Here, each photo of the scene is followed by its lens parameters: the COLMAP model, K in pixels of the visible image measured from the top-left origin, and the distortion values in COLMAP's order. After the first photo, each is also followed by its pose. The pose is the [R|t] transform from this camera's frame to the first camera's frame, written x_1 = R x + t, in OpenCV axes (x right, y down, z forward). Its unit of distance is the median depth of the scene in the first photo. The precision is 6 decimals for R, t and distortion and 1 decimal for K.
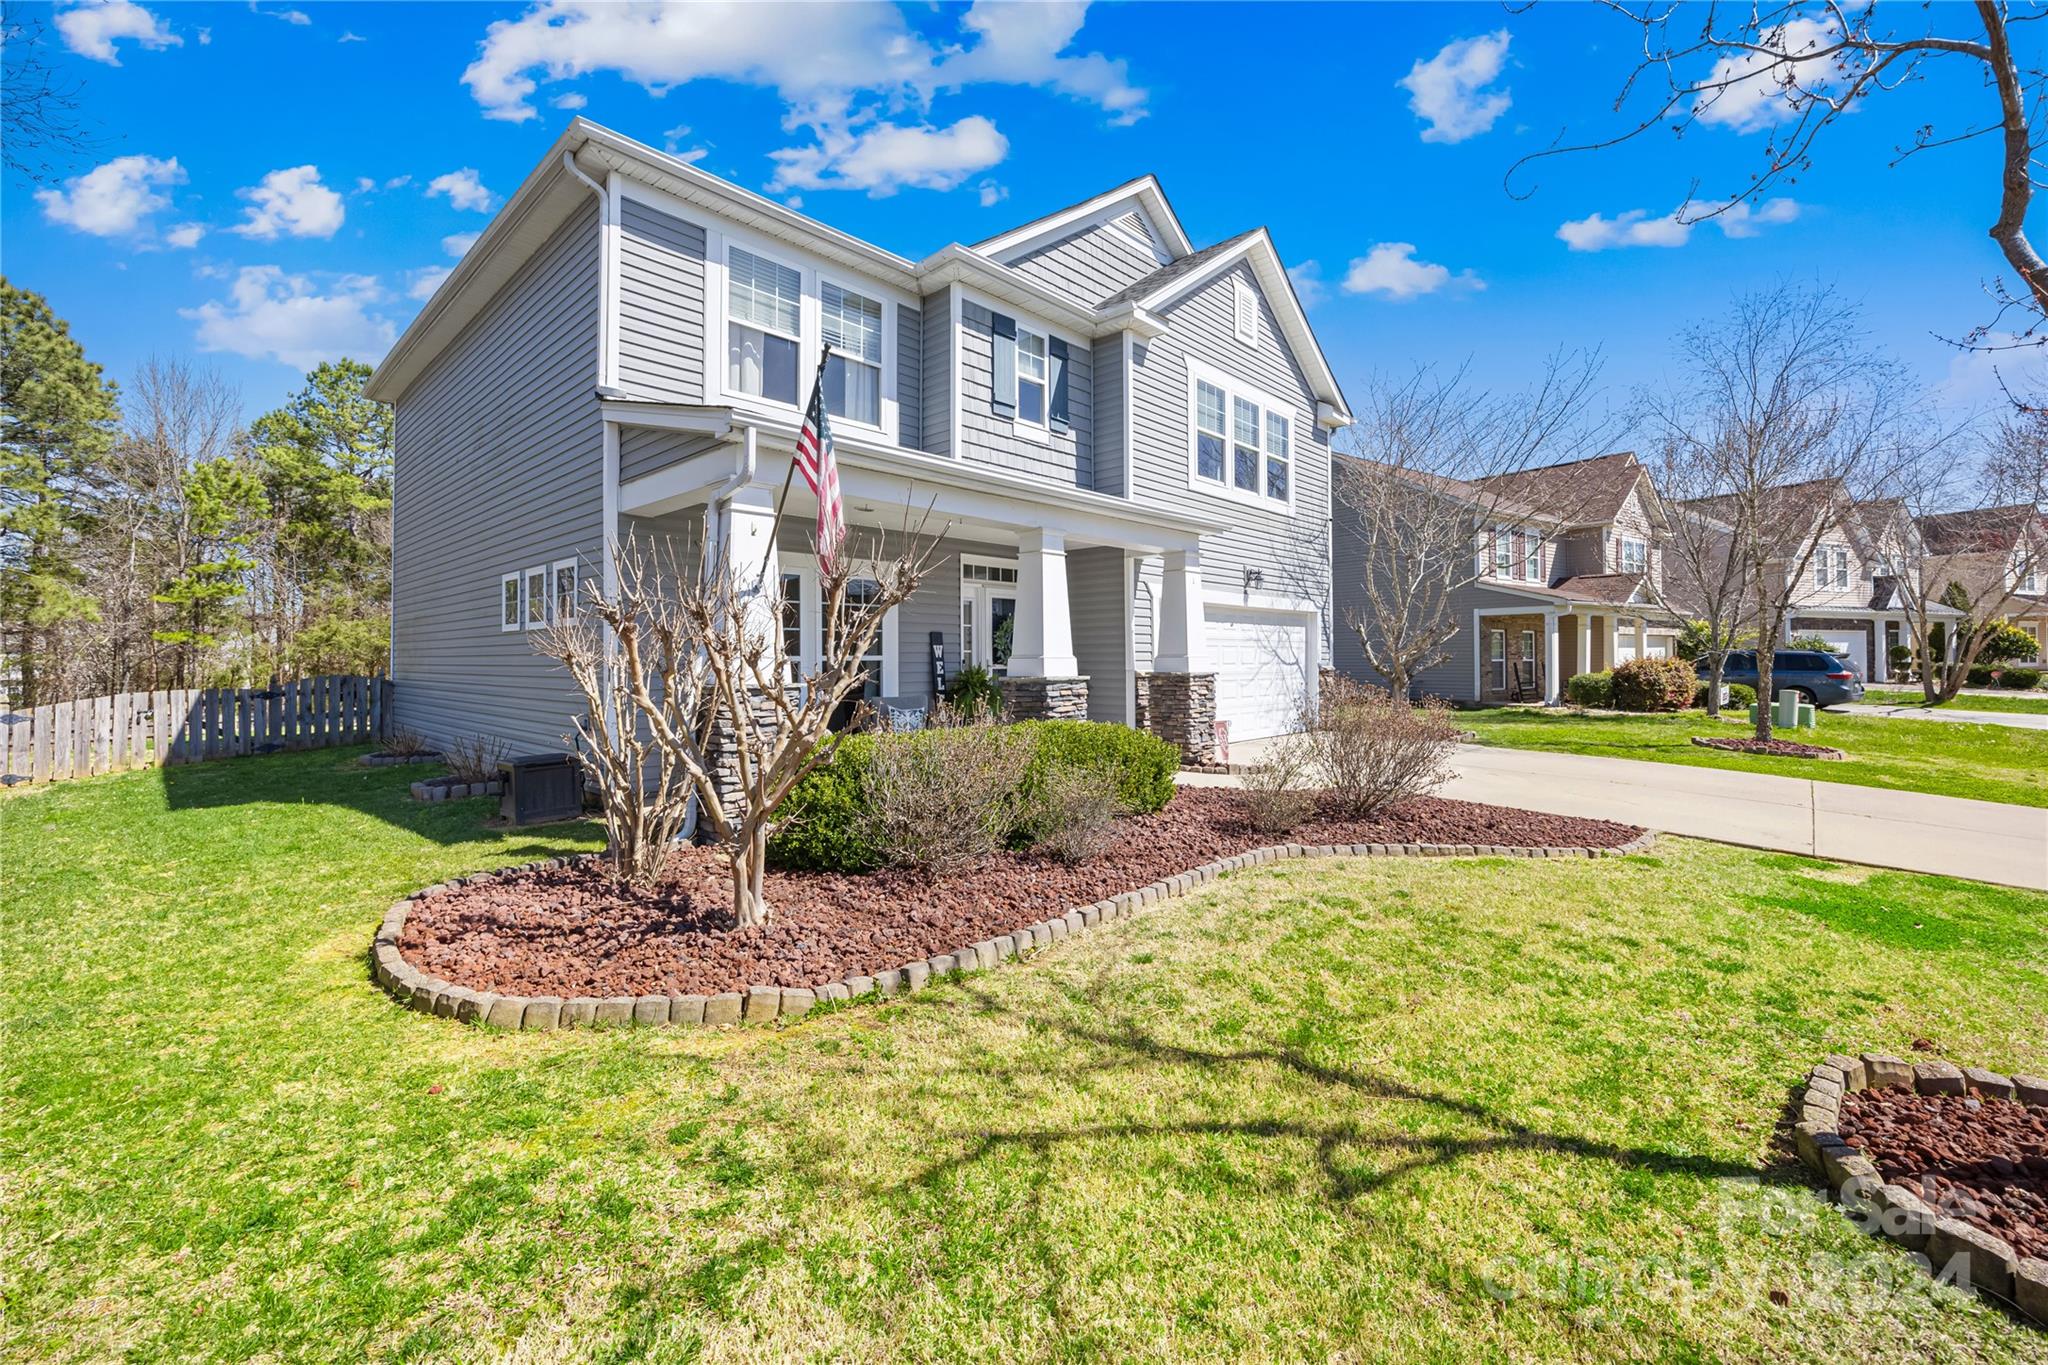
lens RADIAL K [[813.8, 0, 1029.2], [0, 813.8, 683.0], [0, 0, 1]] dist [0.002807, 0.000317]
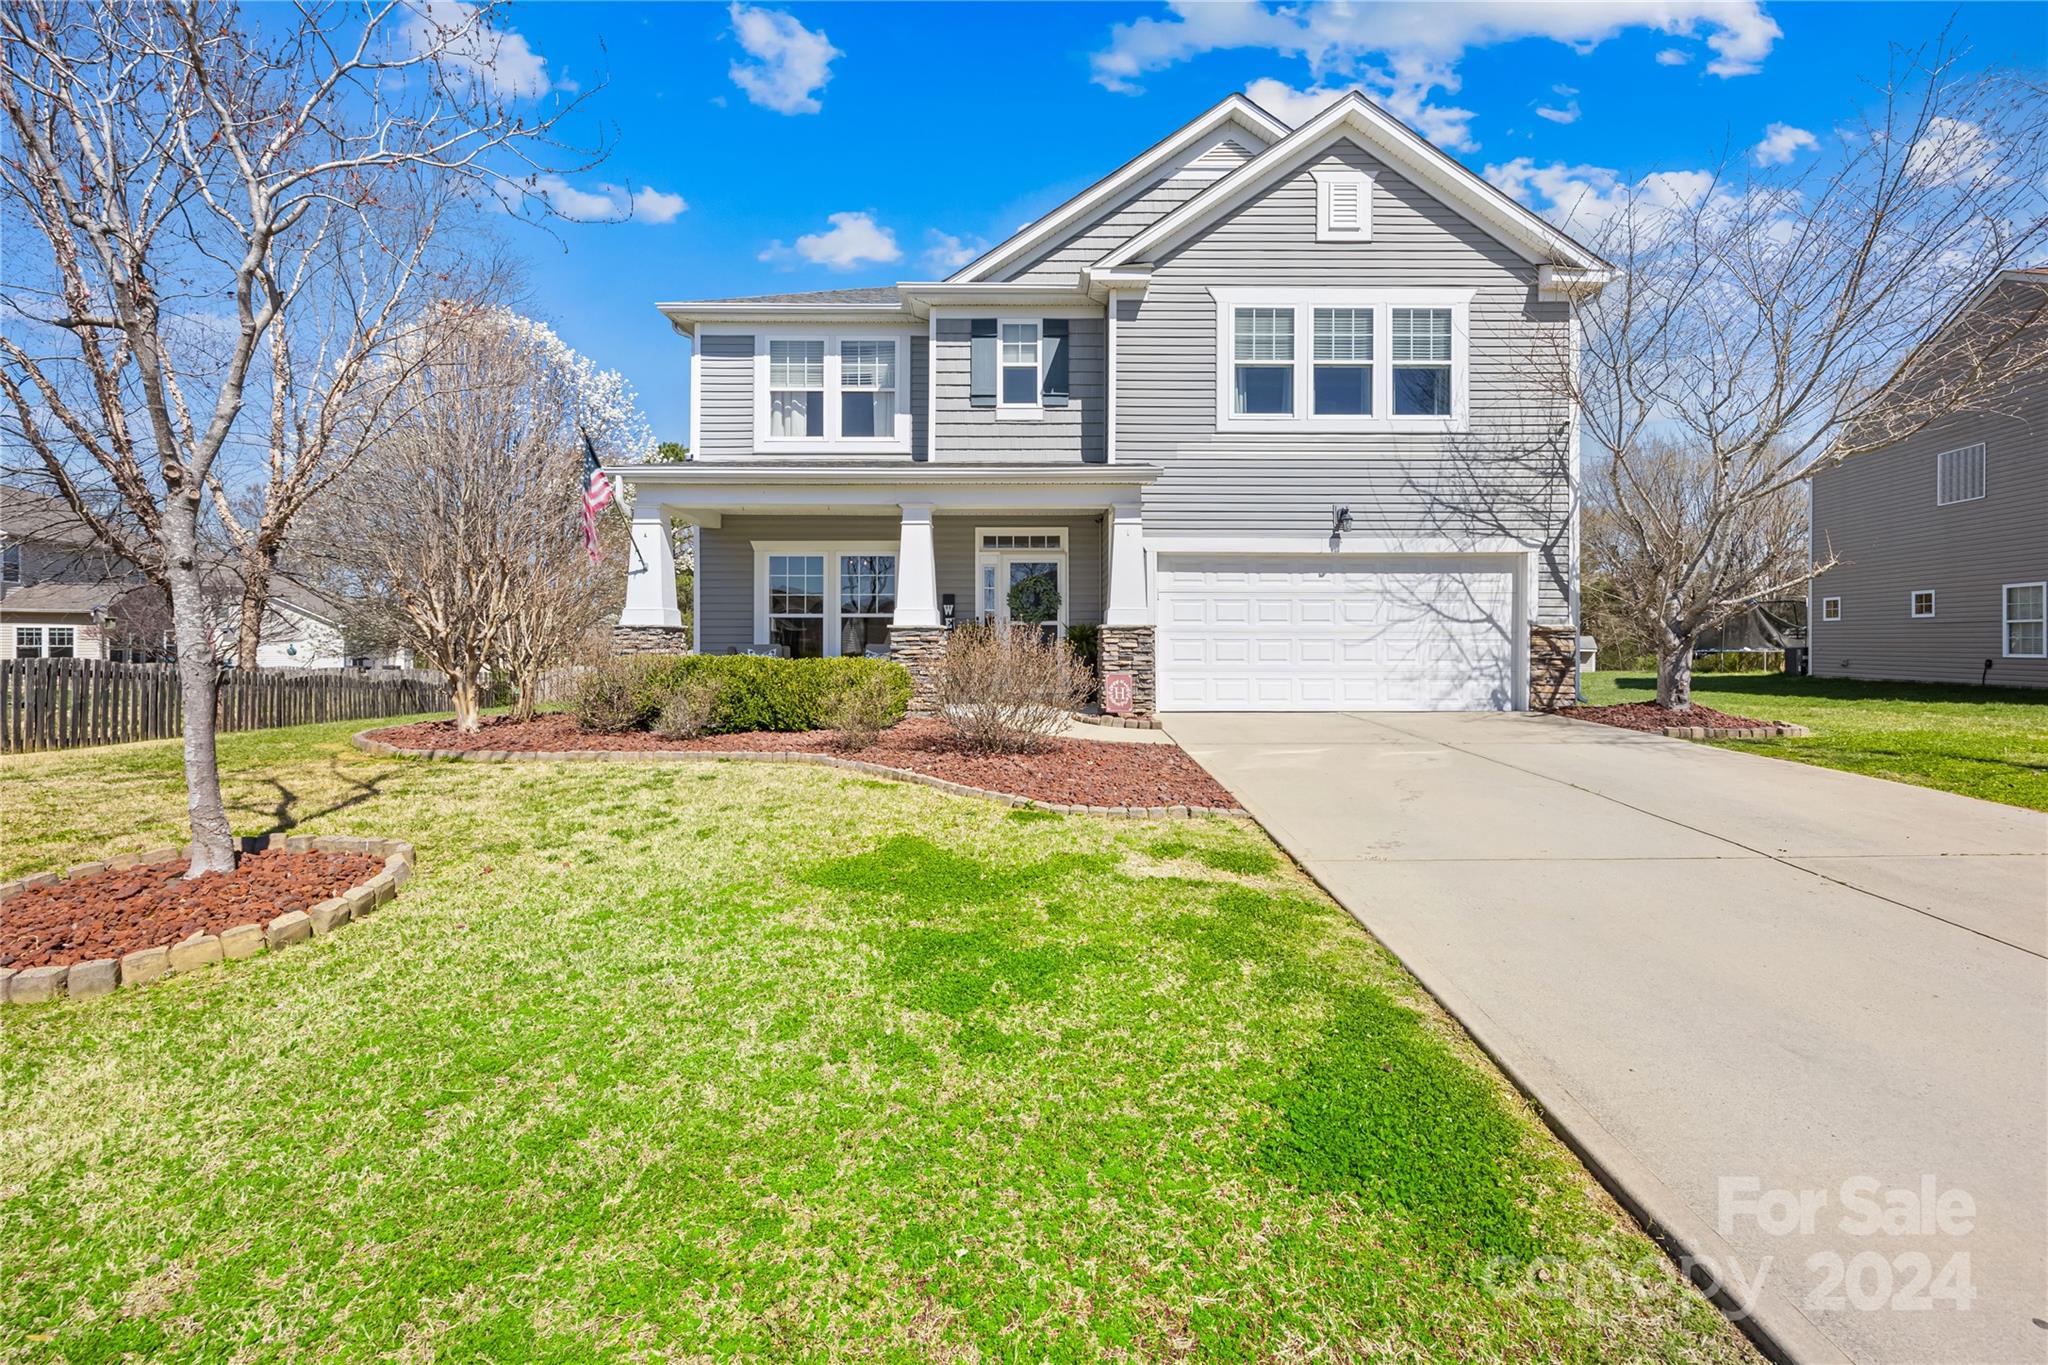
lens RADIAL K [[813.8, 0, 1032.5], [0, 813.8, 679.4], [0, 0, 1]] dist [0.002807, 0.000317]
pose [[0.700045, 0.034594, -0.713260, 0.815244], [-0.024398, 0.999401, 0.024526, 0.030780], [0.713682, 0.000233, 0.700470, 0.222469]]
